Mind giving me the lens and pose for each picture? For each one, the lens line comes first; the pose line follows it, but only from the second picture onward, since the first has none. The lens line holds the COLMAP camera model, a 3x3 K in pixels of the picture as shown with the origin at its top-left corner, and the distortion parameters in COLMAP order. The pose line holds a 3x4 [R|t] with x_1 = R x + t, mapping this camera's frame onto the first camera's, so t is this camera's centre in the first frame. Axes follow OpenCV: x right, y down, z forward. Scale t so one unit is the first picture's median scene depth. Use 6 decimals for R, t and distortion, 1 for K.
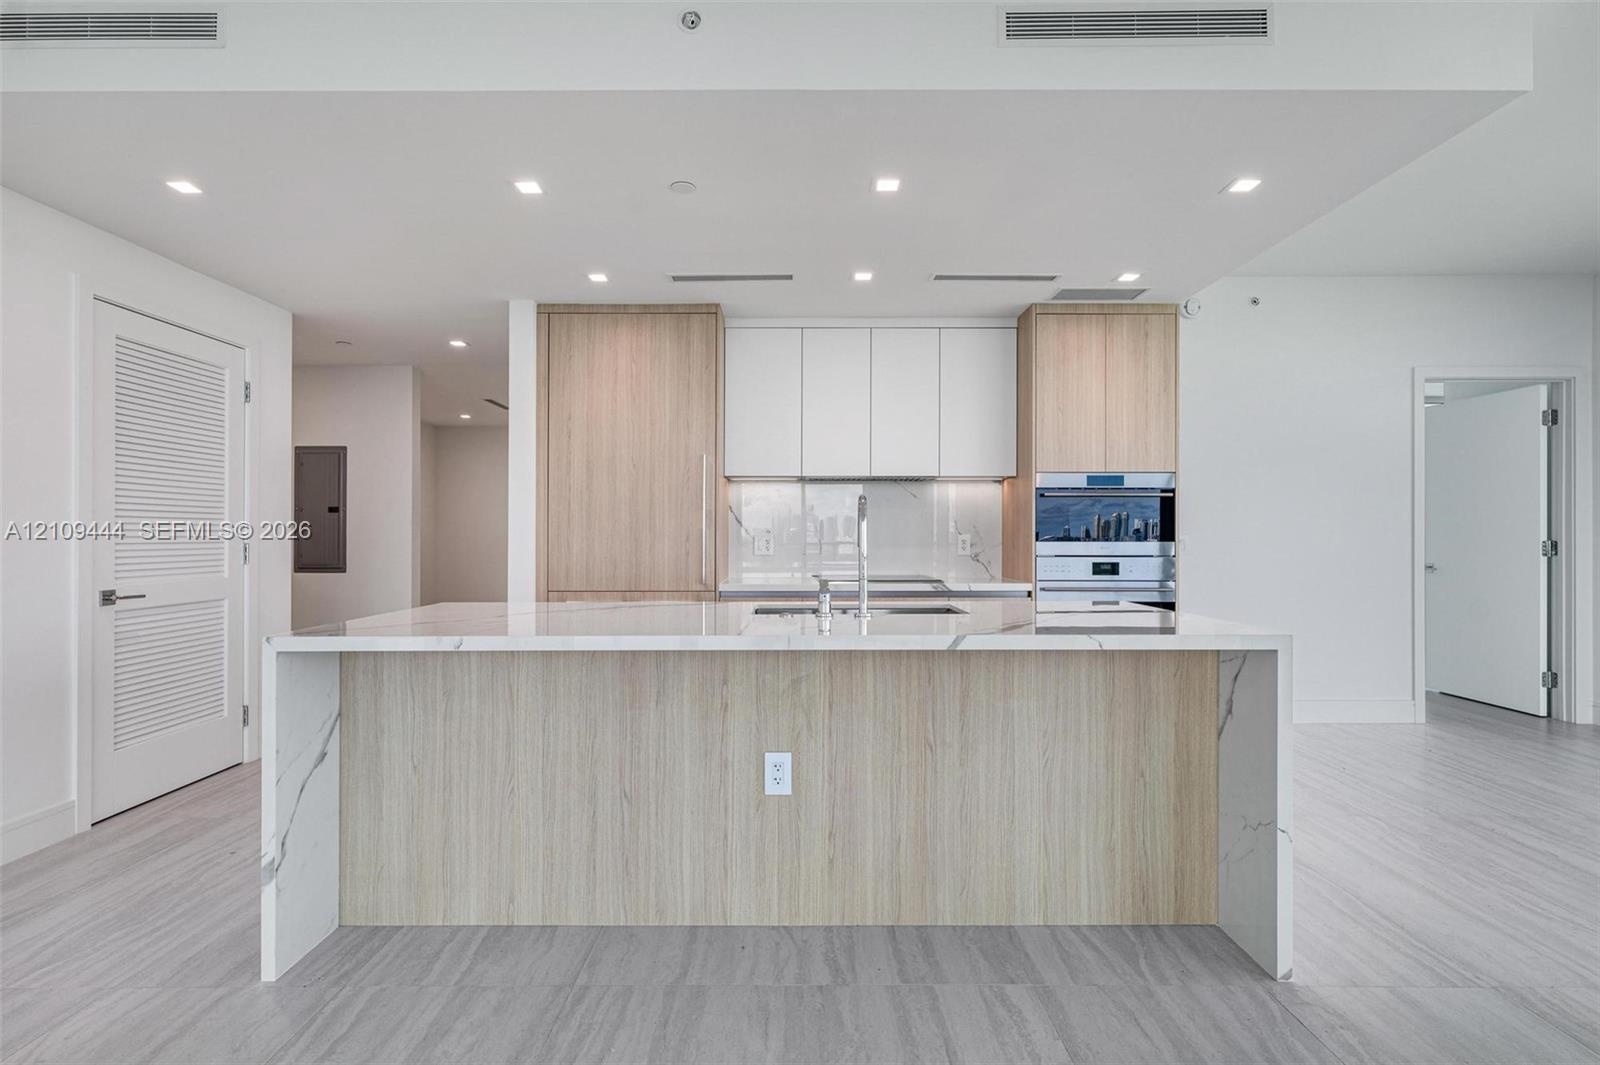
lens RADIAL K [[770.6, 0, 792.0], [0, 770.6, 527.6], [0, 0, 1]] dist [0.004197, 0.000741]
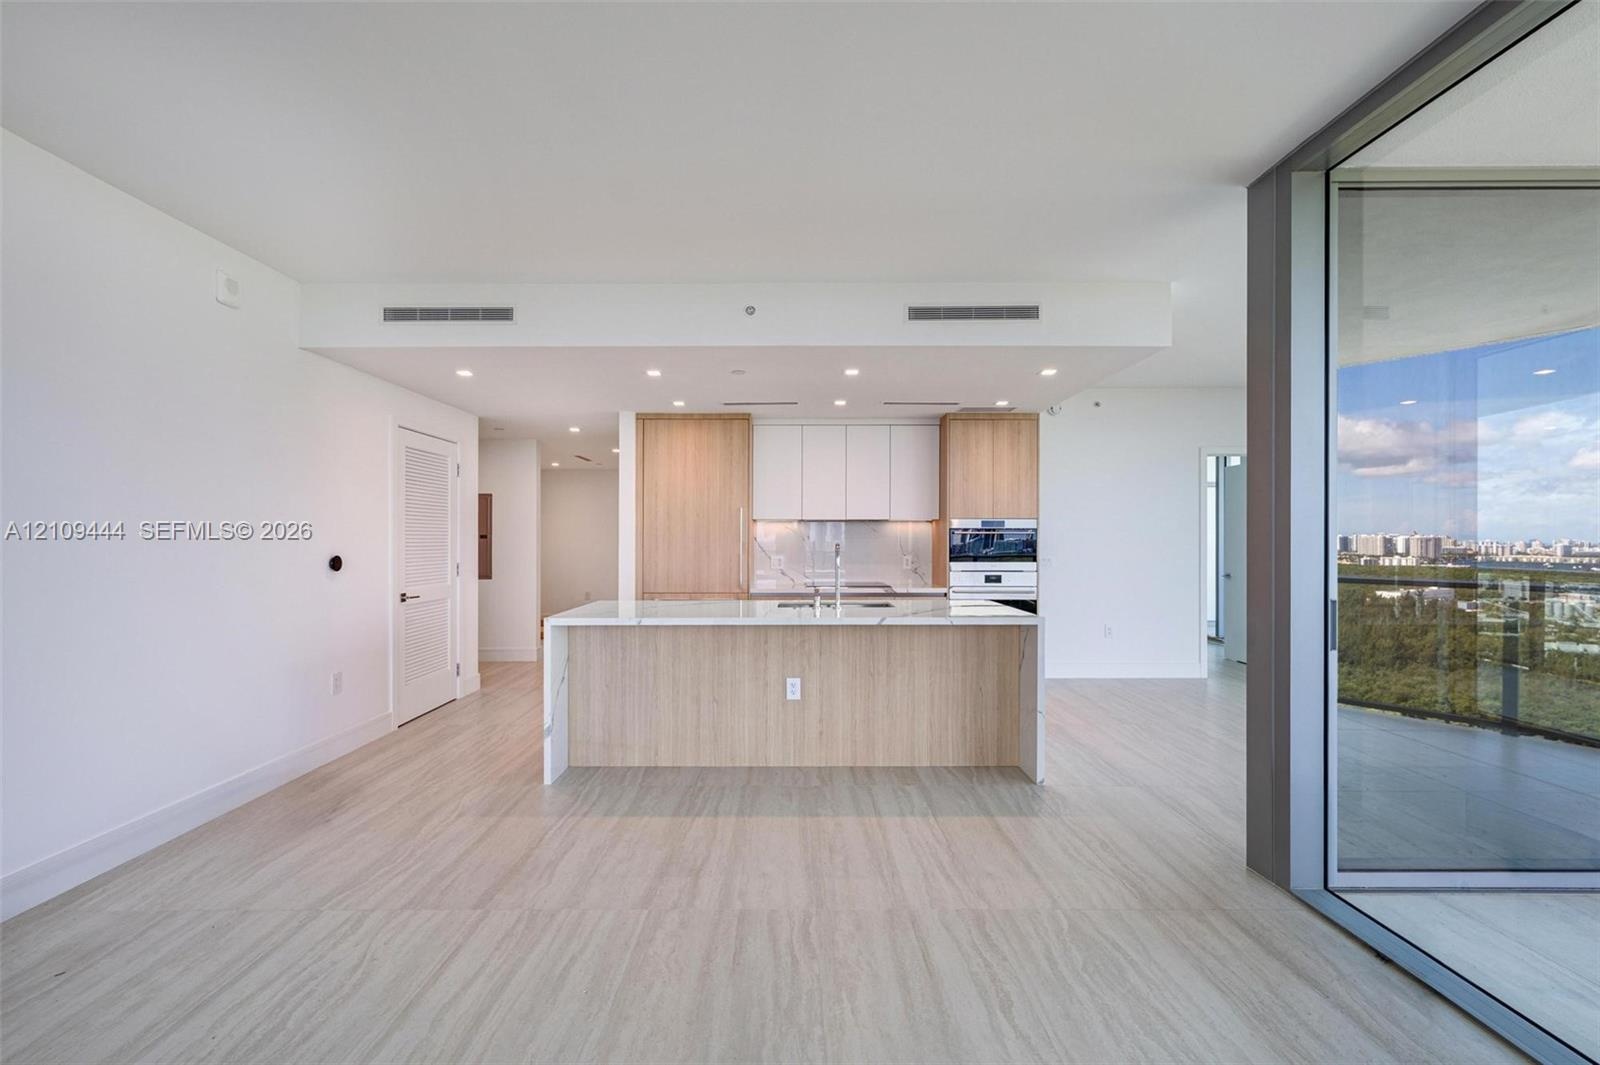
lens RADIAL K [[664.7, 0, 779.3], [0, 664.7, 537.0], [0, 0, 1]] dist [0.000431, 0.000062]
pose [[0.999917, -0.001164, -0.012831, -0.027543], [0.001219, 0.999990, 0.004276, -0.062145], [0.012826, -0.004291, 0.999909, -0.588213]]
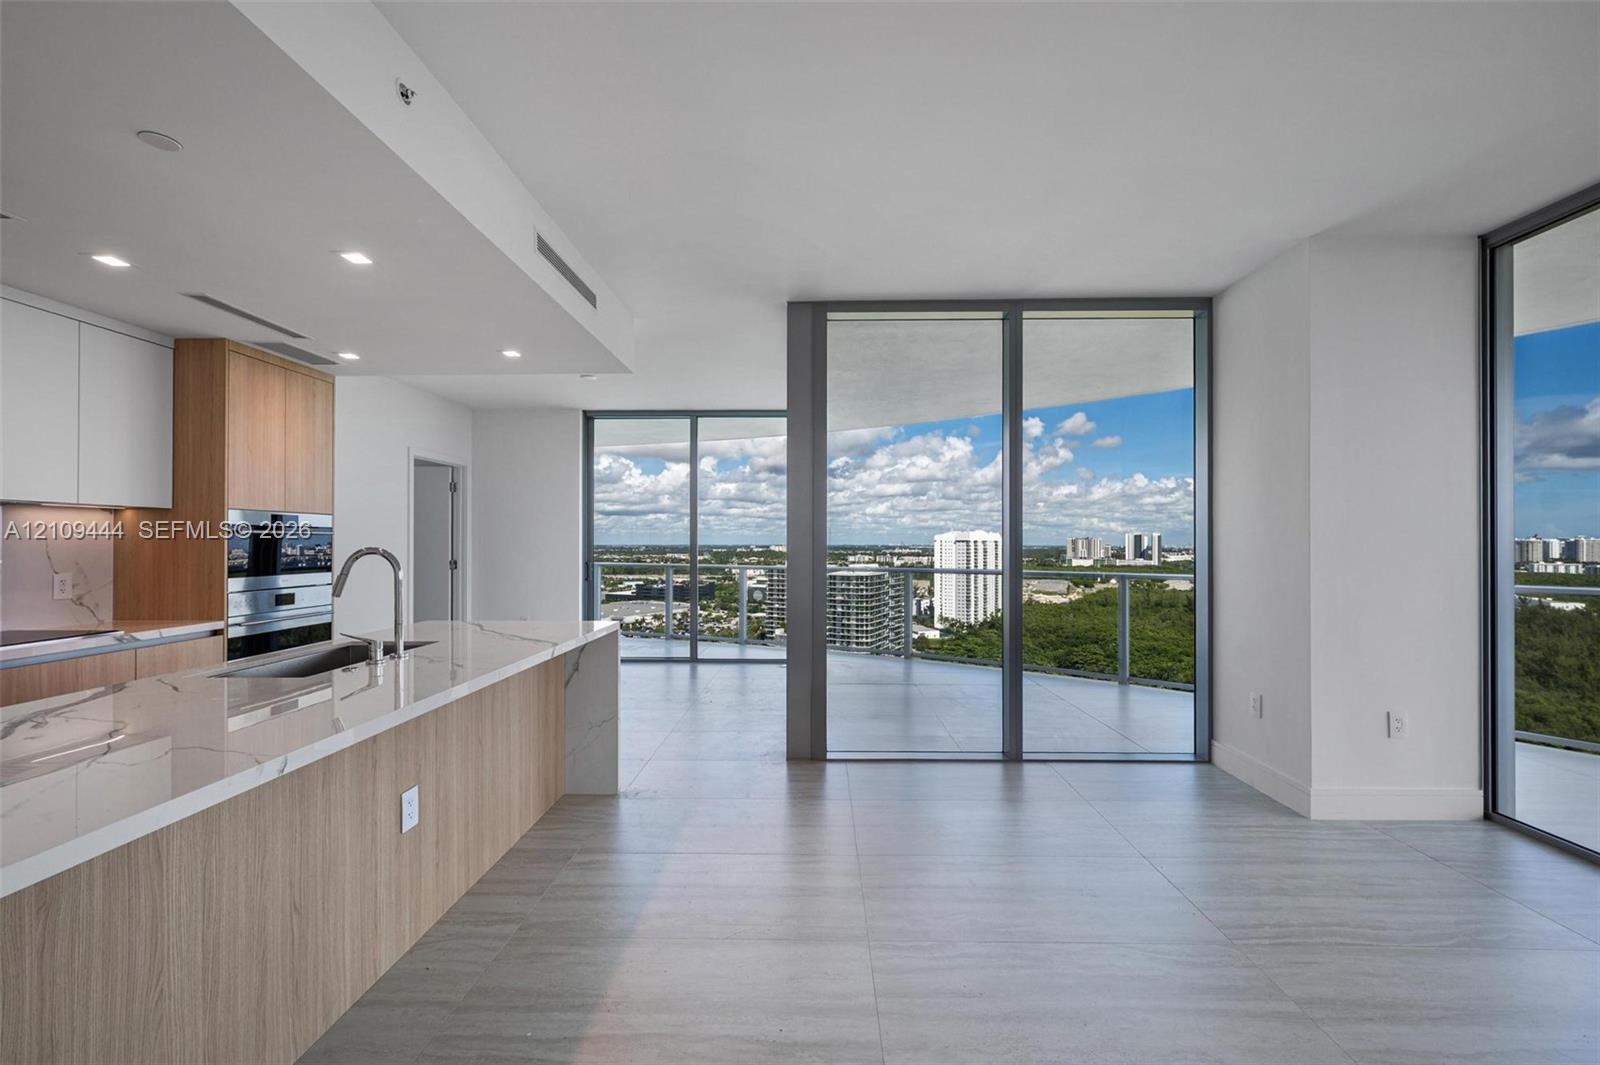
lens RADIAL K [[668.9, 0, 801.5], [0, 668.9, 537.6], [0, 0, 1]] dist [0.001926, 0.000273]
pose [[0.020982, 0.004842, 0.999768, -0.824609], [-0.006169, 0.999970, -0.004714, -0.054198], [-0.999761, -0.006069, 0.021011, 0.372643]]
